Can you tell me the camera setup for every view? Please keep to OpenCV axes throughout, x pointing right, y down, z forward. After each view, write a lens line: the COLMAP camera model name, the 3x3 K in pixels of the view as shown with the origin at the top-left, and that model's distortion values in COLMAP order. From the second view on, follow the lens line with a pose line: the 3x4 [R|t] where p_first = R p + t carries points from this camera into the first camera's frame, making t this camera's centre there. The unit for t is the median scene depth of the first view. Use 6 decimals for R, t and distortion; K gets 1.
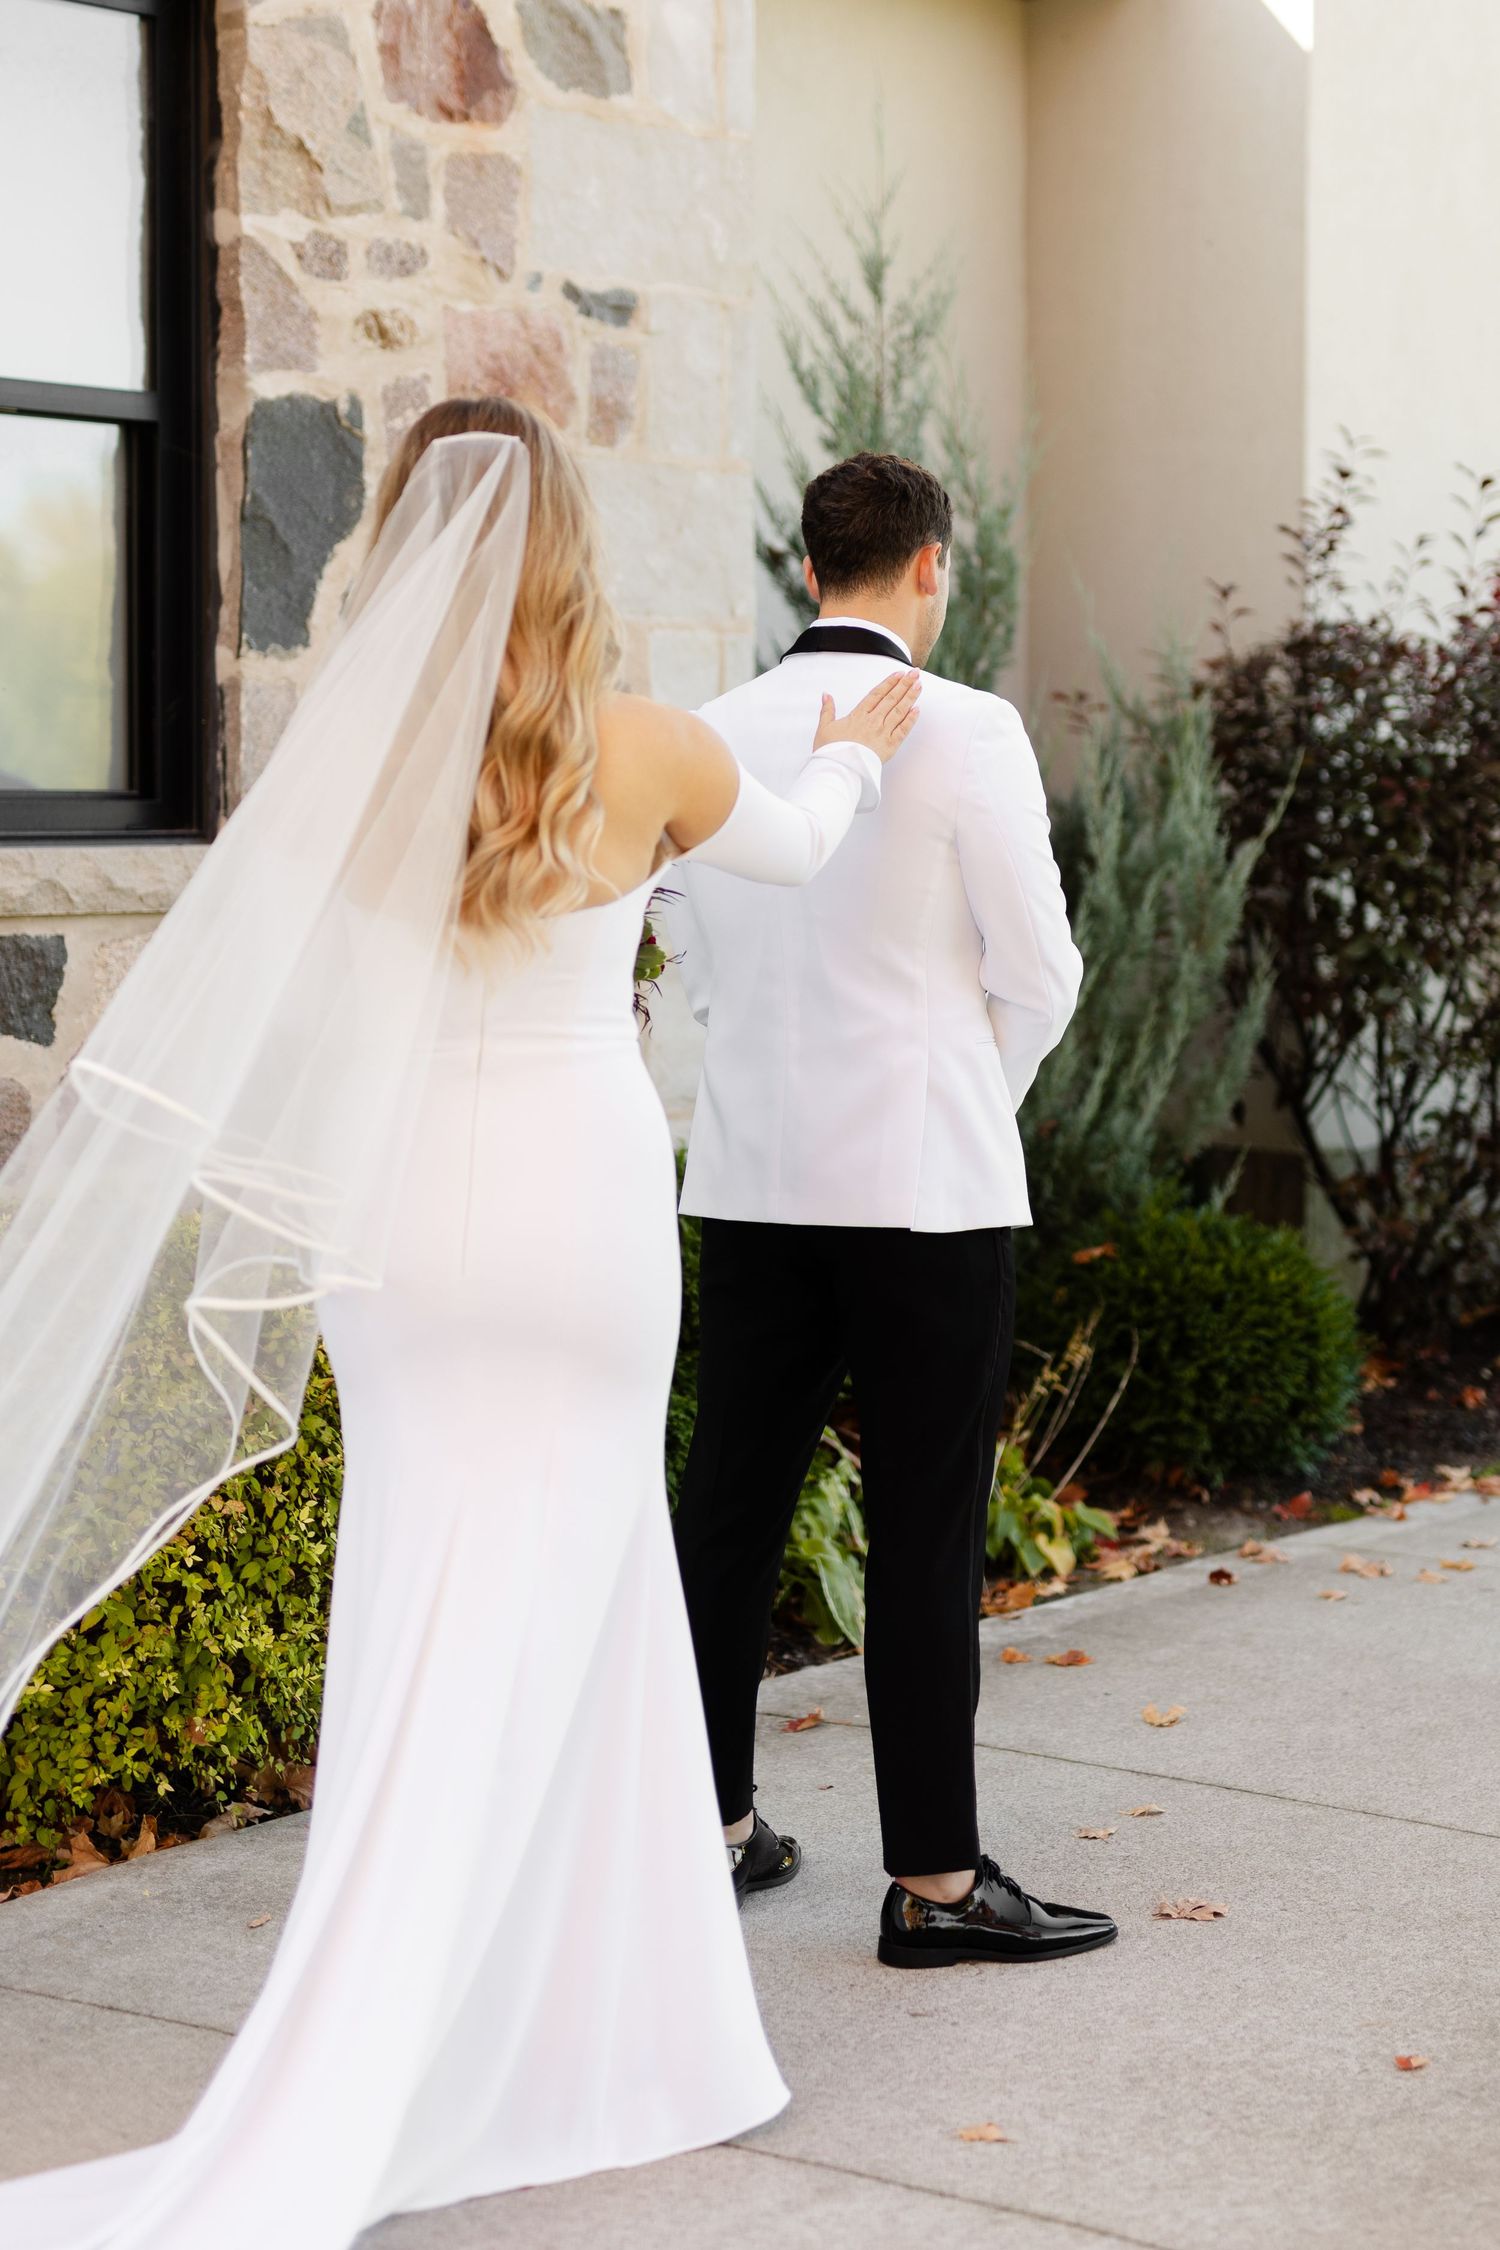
lens RADIAL K [[5149.1, 0, 928.2], [0, 5149.1, 915.1], [0, 0, 1]] dist [0.003221, 0.052528]
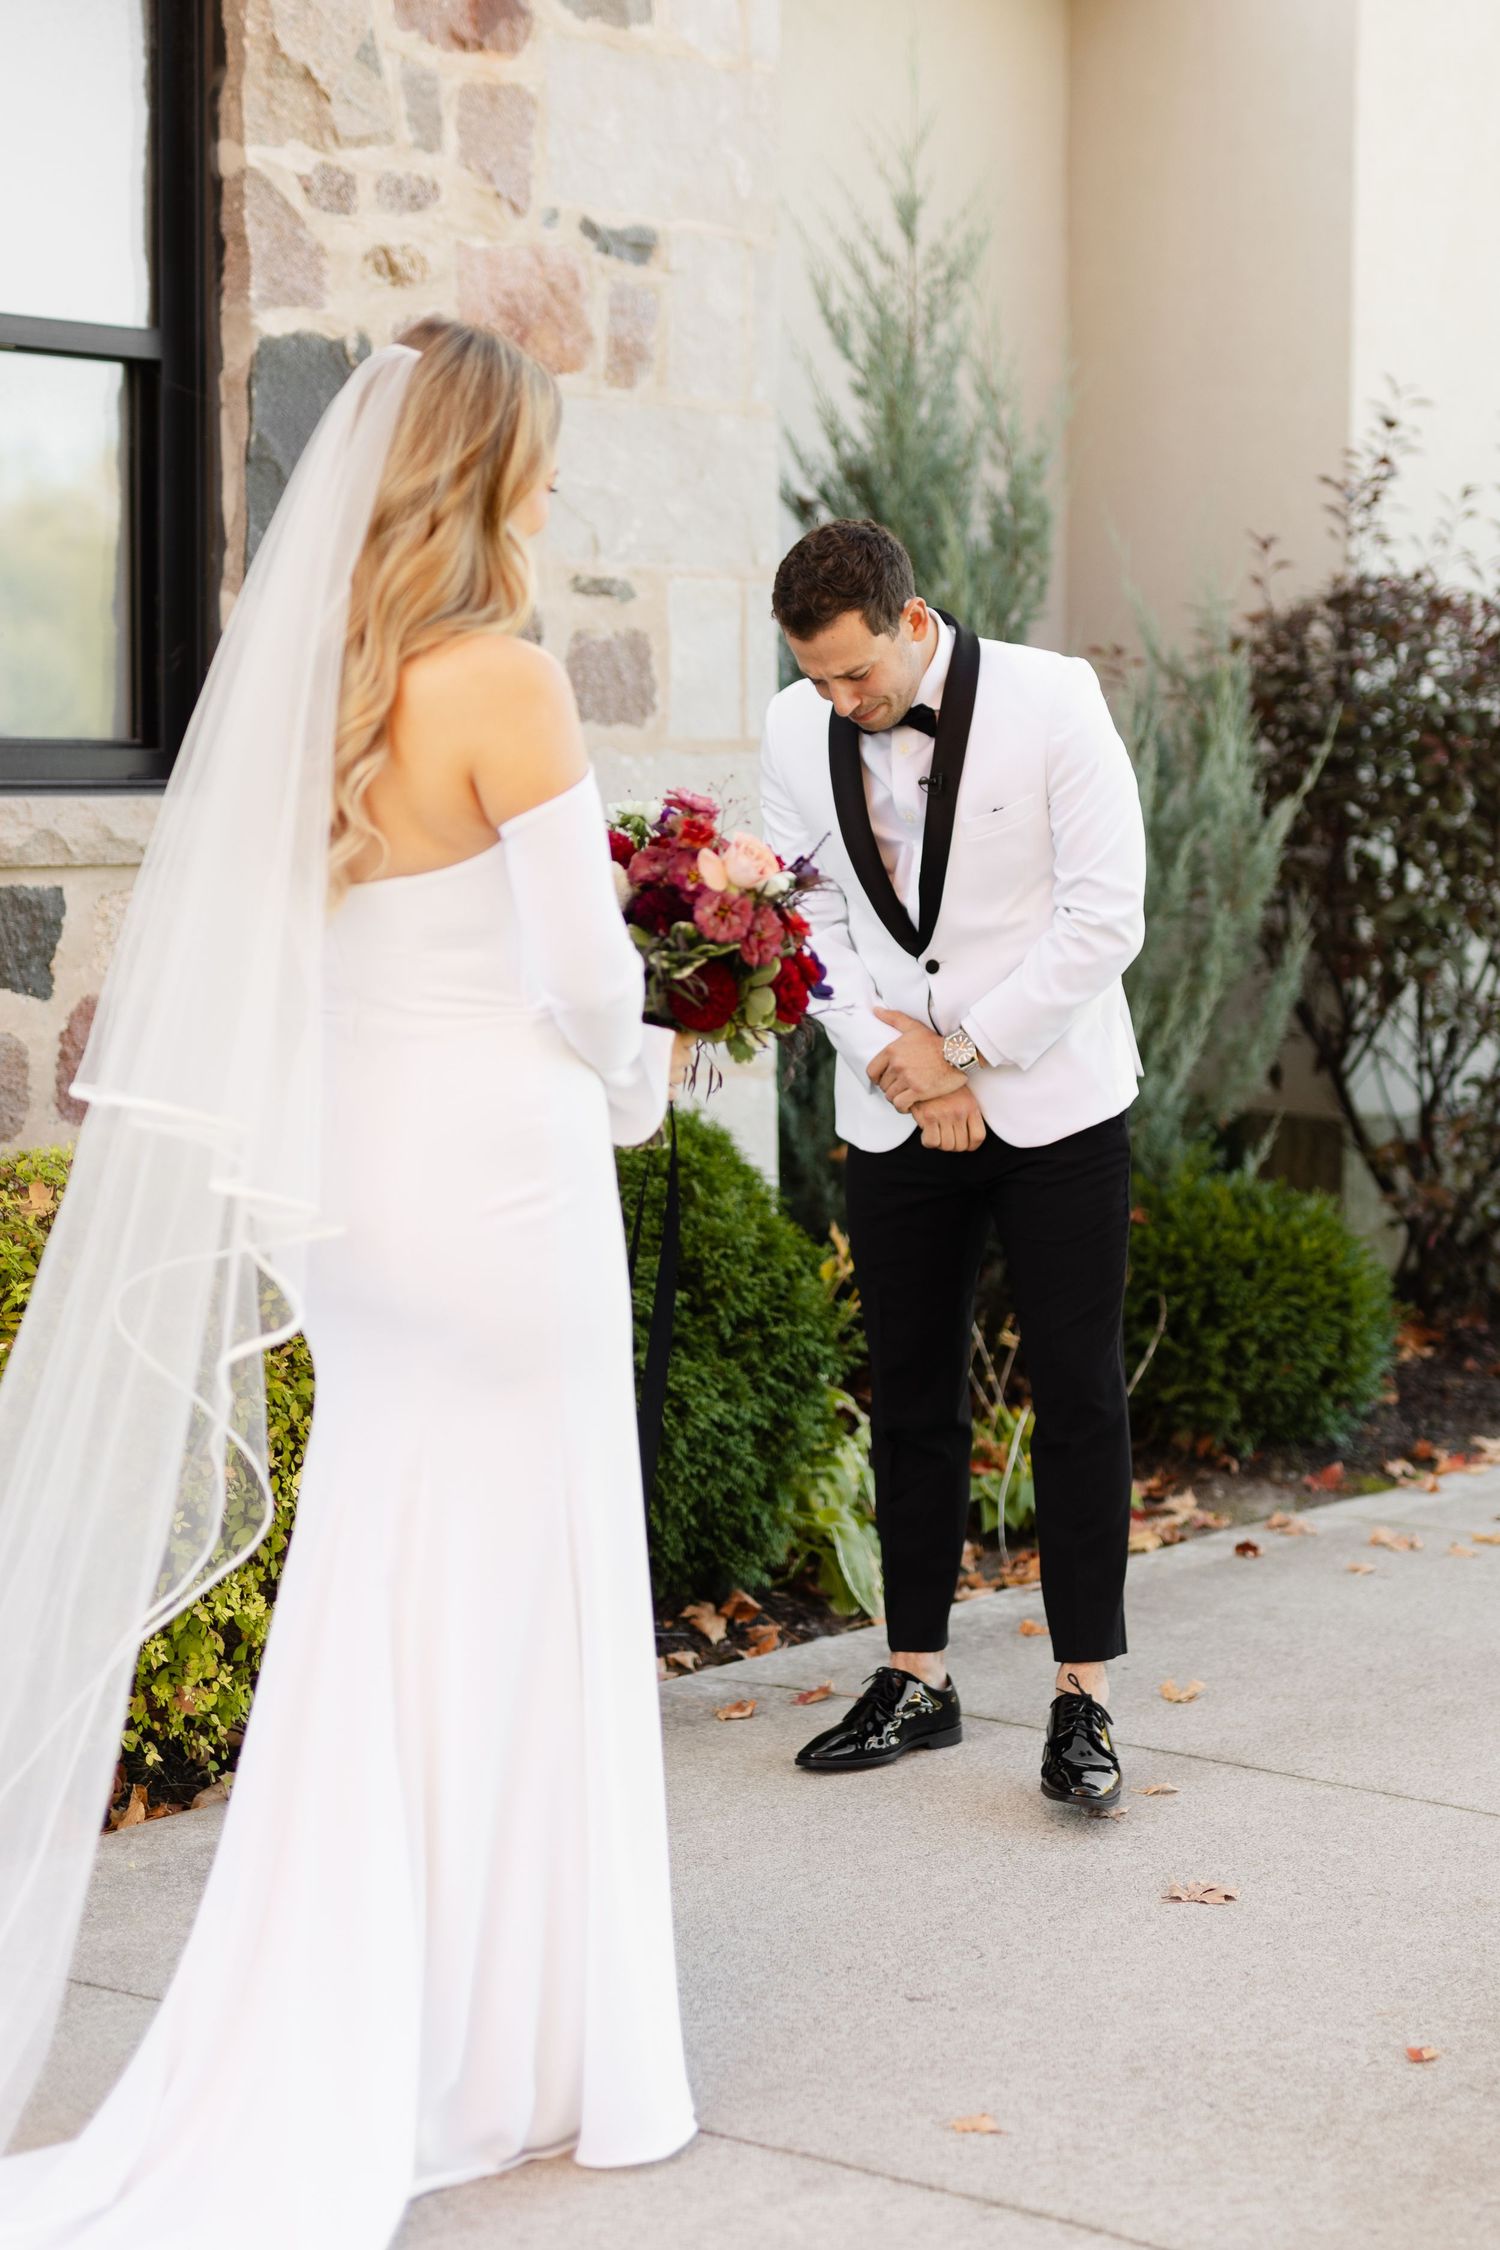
lens RADIAL K [[4849.0, 0, 934.9], [0, 4849.0, 1119.6], [0, 0, 1]] dist [-0.002606, 0.002192]
pose [[0.999650, 0.005988, -0.025766, 0.020693], [-0.004815, 0.998960, 0.045346, 0.005293], [0.026011, -0.045206, 0.998639, 0.080237]]
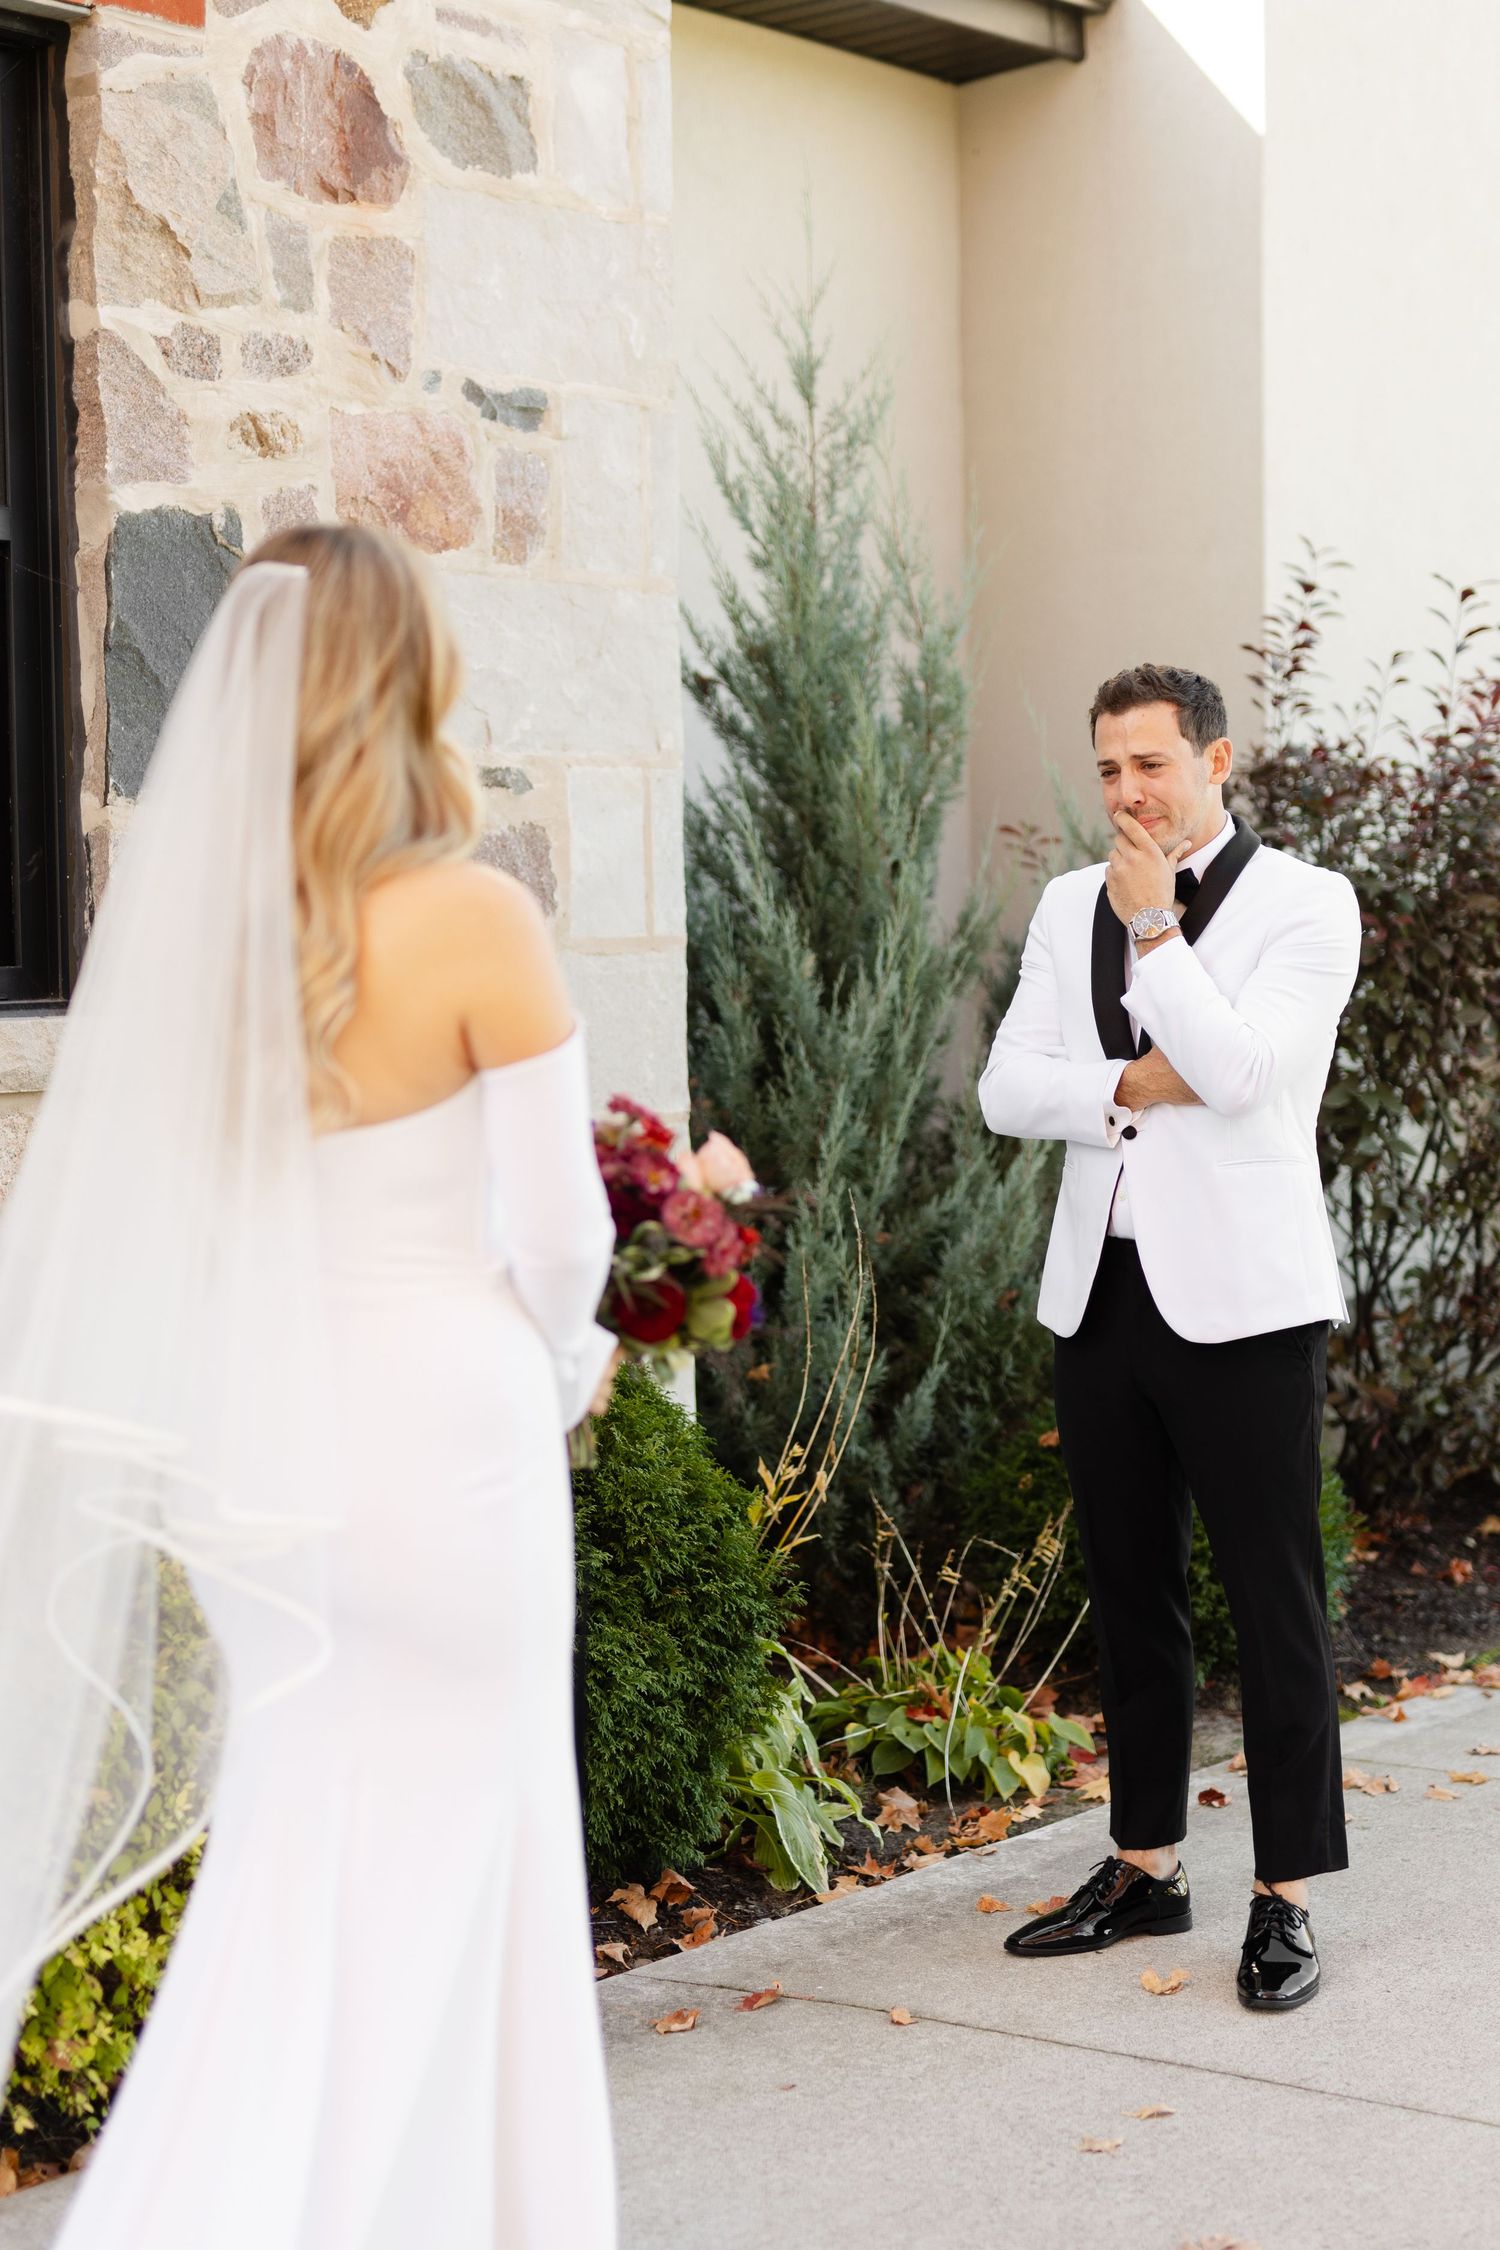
lens RADIAL K [[3831.7, 0, 834.7], [0, 3831.7, 1105.4], [0, 0, 1]] dist [0.000970, -0.016287]
pose [[0.999846, -0.015734, 0.007725, -0.013251], [0.015447, 0.999237, 0.035879, -0.019348], [-0.008284, -0.035754, 0.999326, 0.325698]]
